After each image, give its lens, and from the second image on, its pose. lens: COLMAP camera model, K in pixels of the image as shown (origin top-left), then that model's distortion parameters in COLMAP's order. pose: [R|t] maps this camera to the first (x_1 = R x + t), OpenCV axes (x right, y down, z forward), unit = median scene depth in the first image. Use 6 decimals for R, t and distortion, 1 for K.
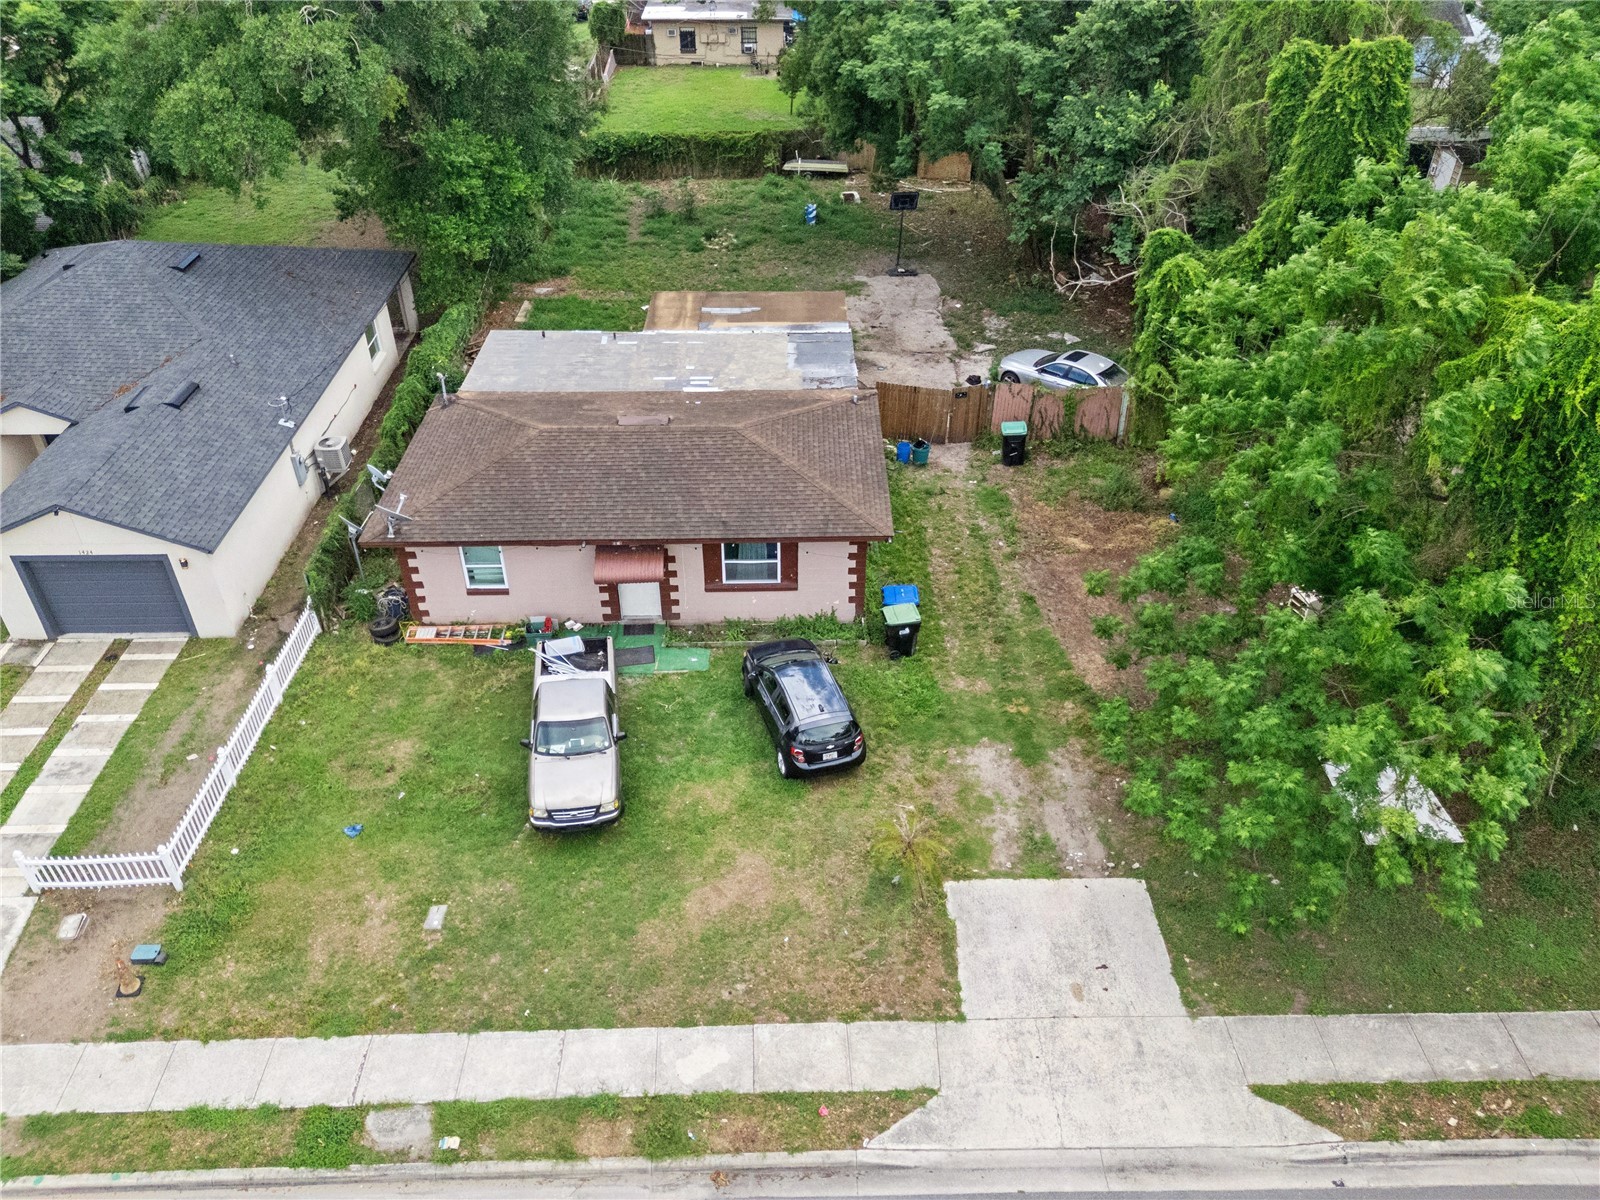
lens RADIAL K [[1185.8, 0, 799.4], [0, 1185.8, 586.0], [0, 0, 1]] dist [0.076129, -0.072540]
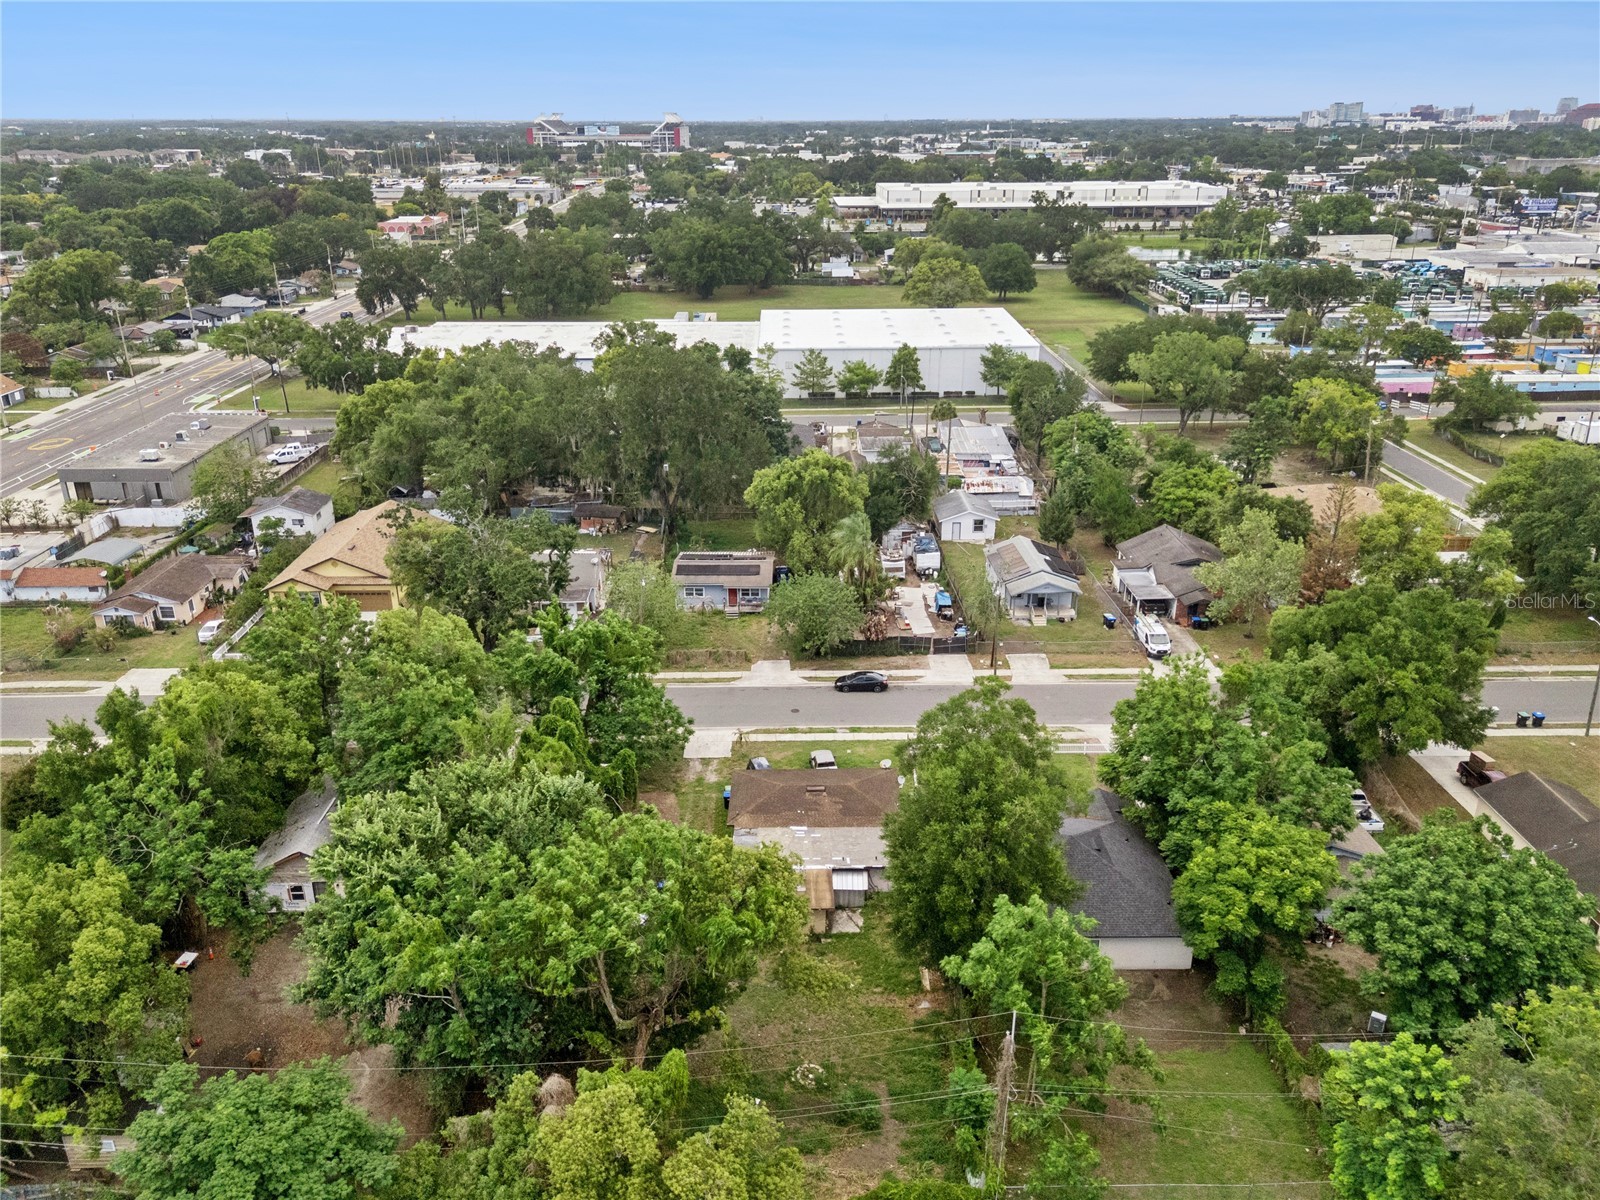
lens RADIAL K [[1188.6, 0, 796.9], [0, 1188.6, 600.3], [0, 0, 1]] dist [0.080785, -0.087074]
pose [[-0.999988, 0.000318, 0.004897, -0.126547], [0.004313, 0.533190, 0.845985, -3.440365], [-0.002342, 0.845996, -0.533185, 2.654601]]
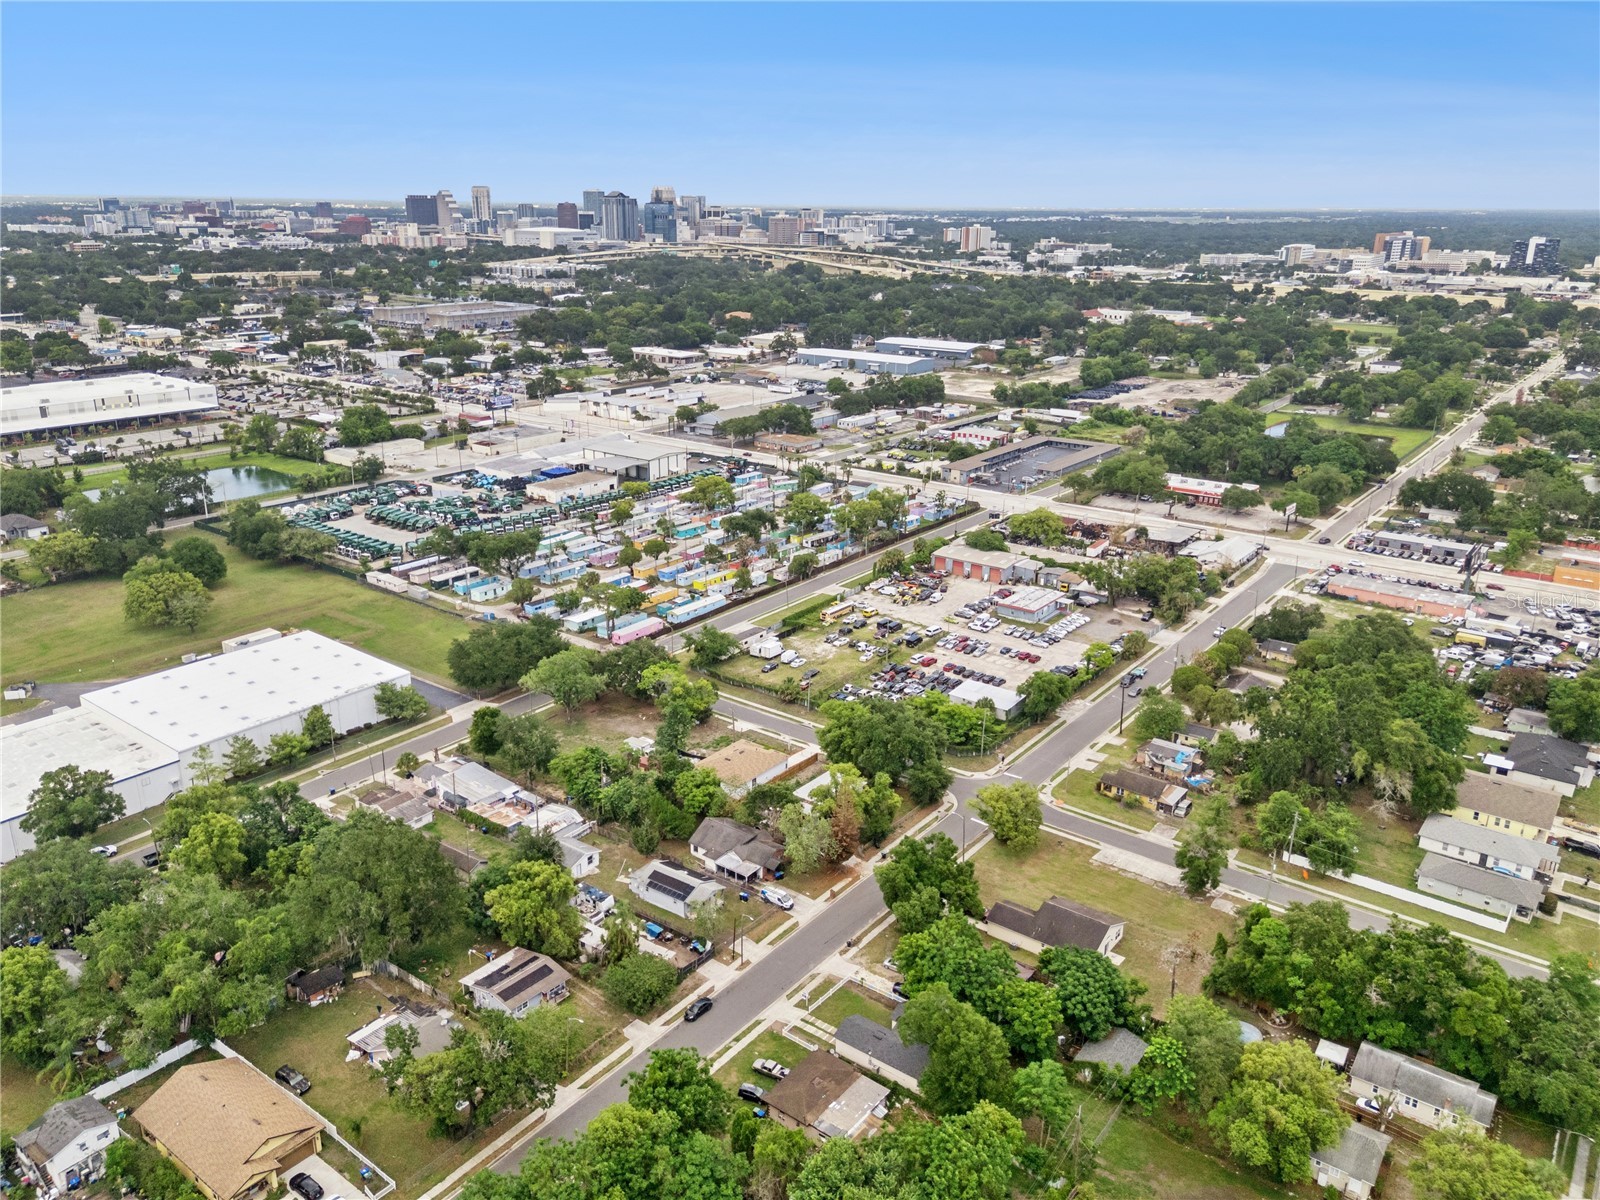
lens RADIAL K [[1188.6, 0, 796.9], [0, 1188.6, 600.3], [0, 0, 1]] dist [0.080785, -0.087074]
pose [[-0.618912, 0.241229, -0.747500, 4.074214], [-0.469230, 0.649639, 0.598158, -5.629773], [0.629898, 0.720956, -0.288878, 1.194191]]
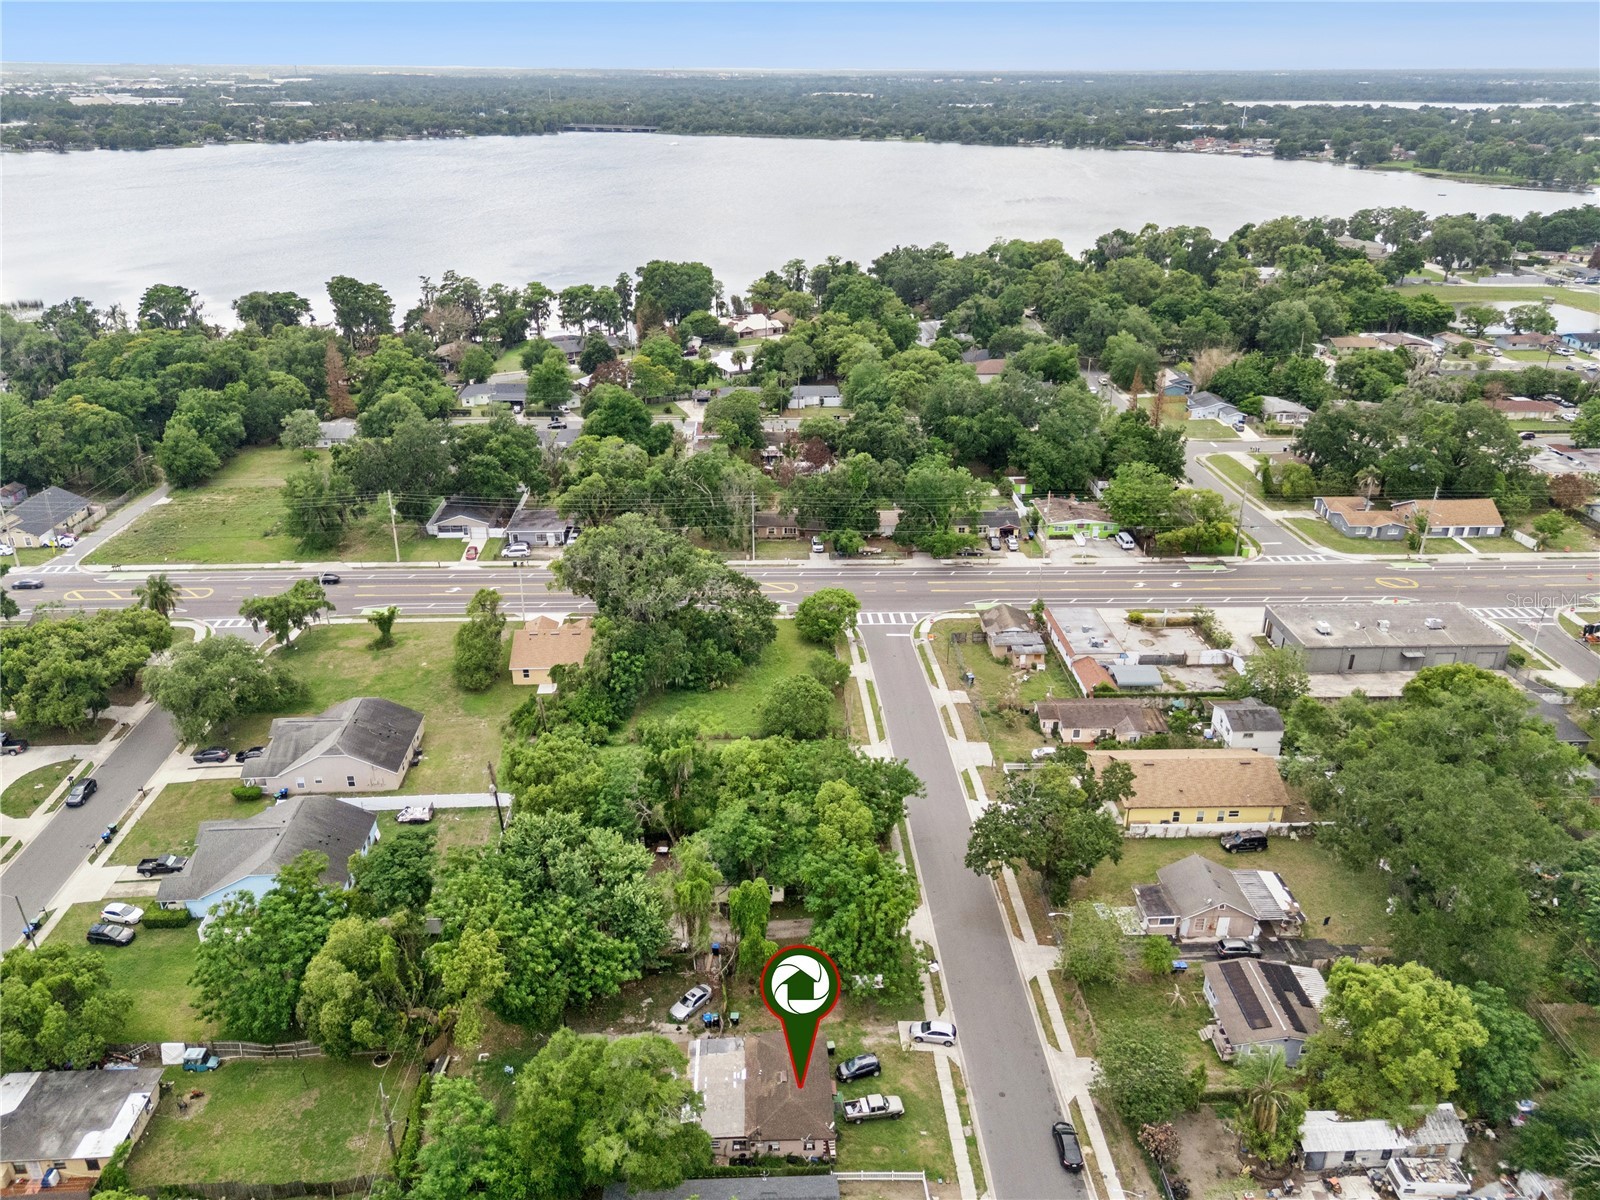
lens RADIAL K [[1187.4, 0, 800.0], [0, 1187.4, 600.0], [0, 0, 1]] dist [0.076812, -0.079779]
pose [[-0.025203, -0.411931, 0.910866, -3.493786], [0.579008, 0.736751, 0.349210, -2.998225], [-0.814932, 0.536200, 0.219943, -0.721814]]
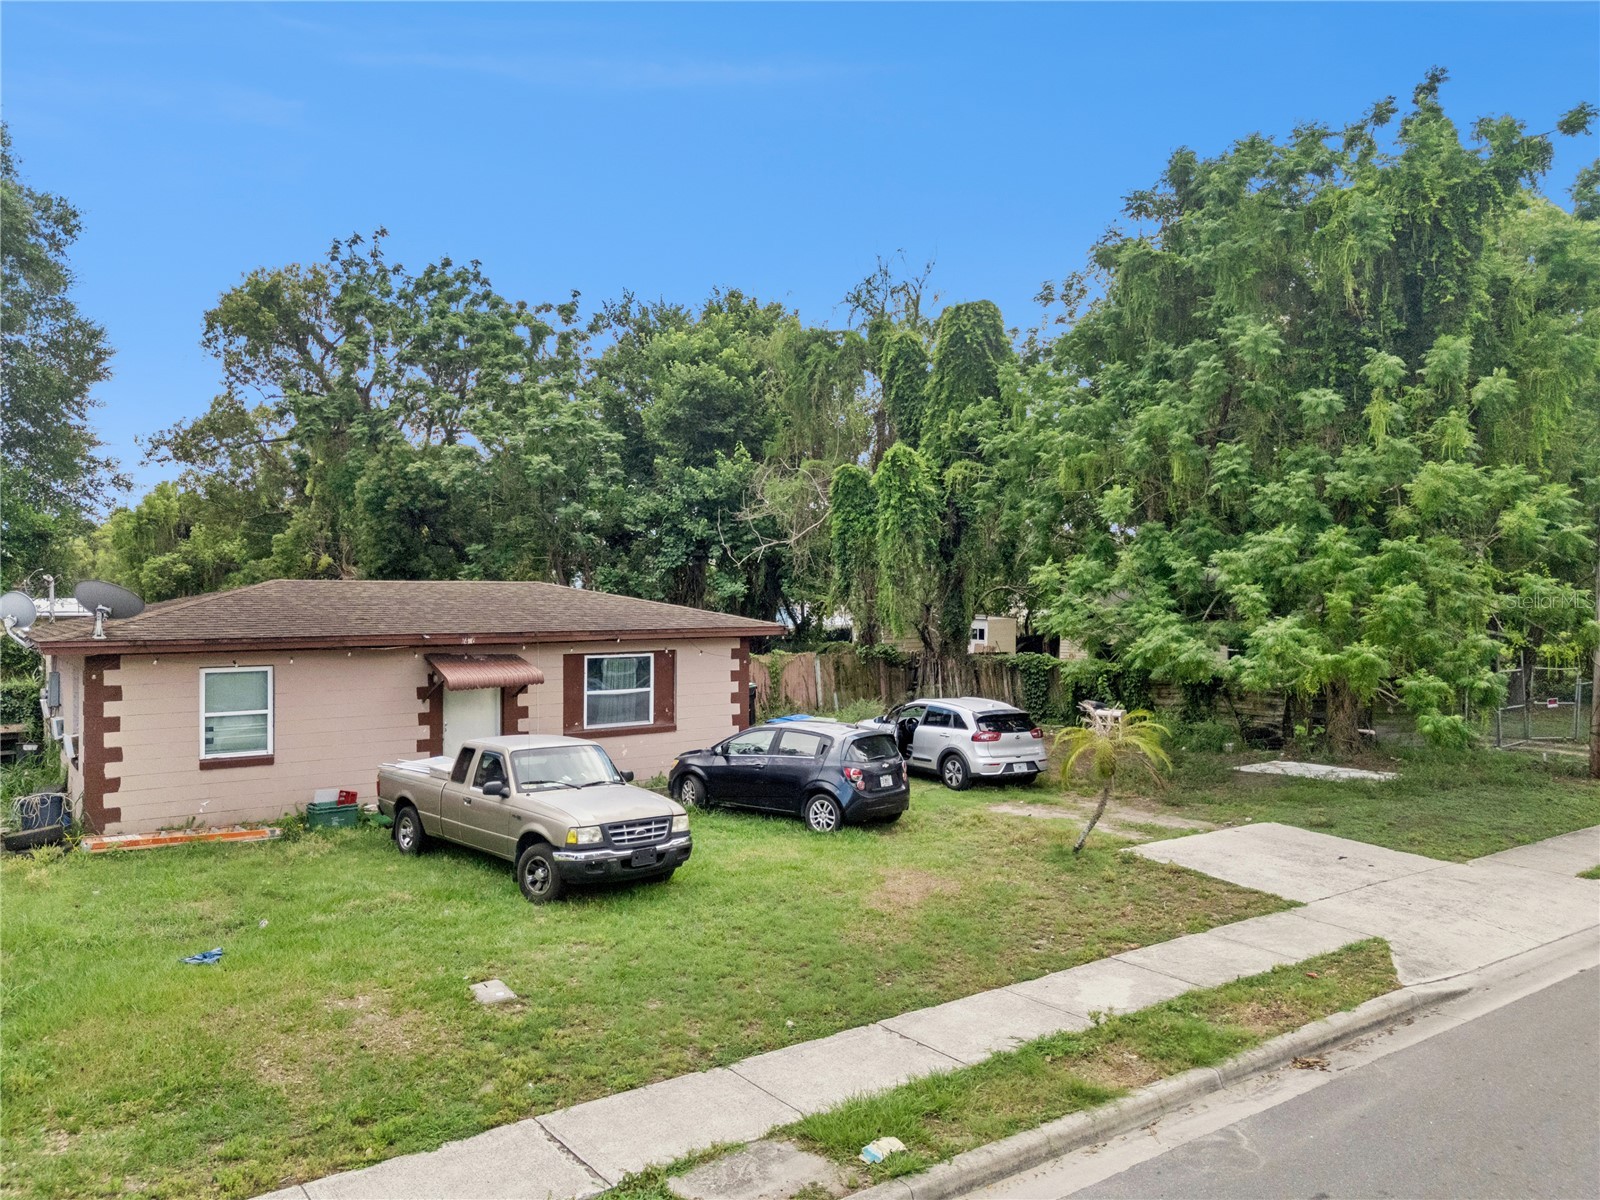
lens RADIAL K [[1177.1, 0, 798.5], [0, 1177.1, 603.9], [0, 0, 1]] dist [0.074671, -0.073509]
pose [[0.822945, -0.006156, 0.568088, -0.445941], [0.335083, 0.812756, -0.476601, 0.395130], [-0.458783, 0.582572, 0.670915, 0.482963]]
